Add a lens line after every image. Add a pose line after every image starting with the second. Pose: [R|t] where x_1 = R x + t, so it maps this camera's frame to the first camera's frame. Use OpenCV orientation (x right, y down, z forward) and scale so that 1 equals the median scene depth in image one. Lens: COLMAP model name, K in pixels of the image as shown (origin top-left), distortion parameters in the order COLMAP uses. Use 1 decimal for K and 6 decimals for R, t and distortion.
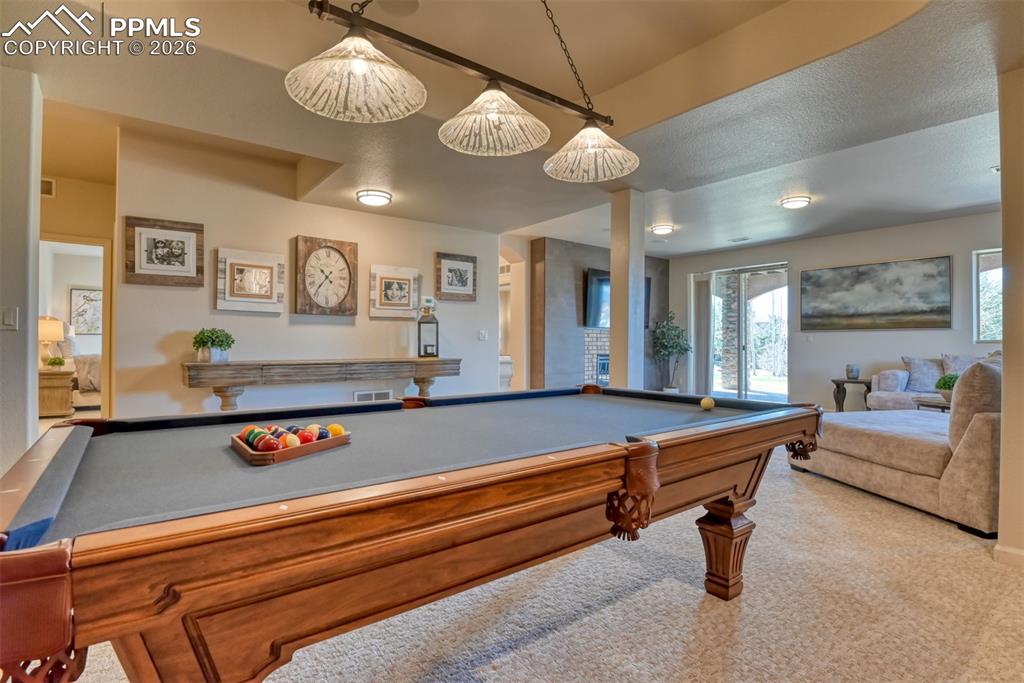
lens RADIAL K [[496.5, 0, 511.2], [0, 496.5, 340.7], [0, 0, 1]] dist [-0.019774, -0.000882]
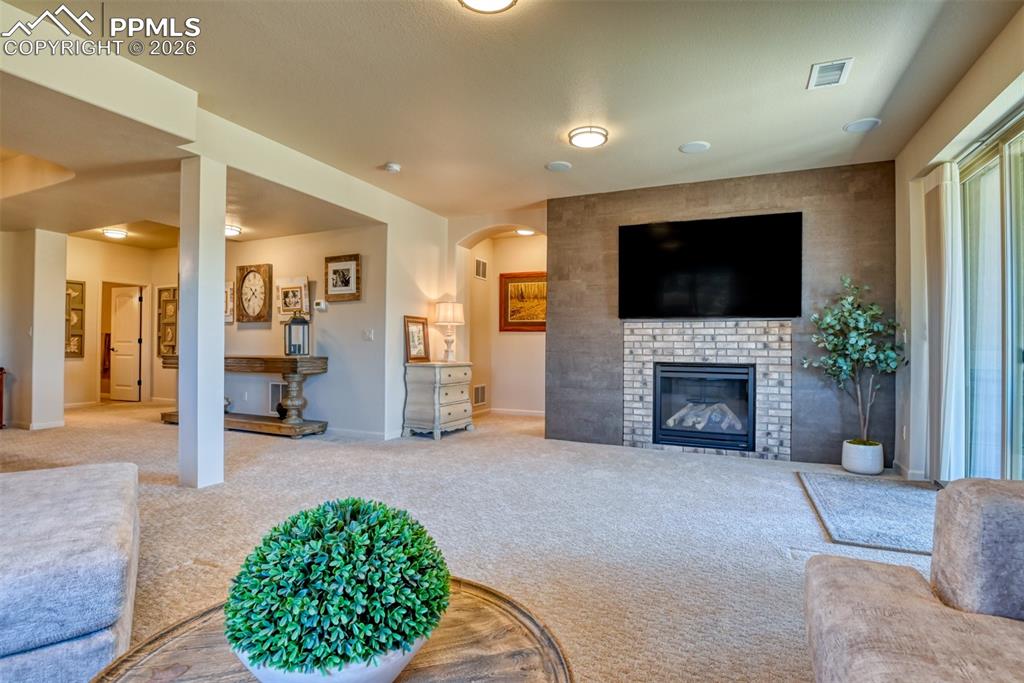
lens RADIAL K [[496.5, 0, 509.5], [0, 496.5, 342.0], [0, 0, 1]] dist [-0.019774, -0.000882]
pose [[0.465049, -0.001530, -0.885283, 0.965548], [0.002332, 0.999997, -0.000504, 0.003301], [0.885282, -0.001830, 0.465052, 0.856665]]
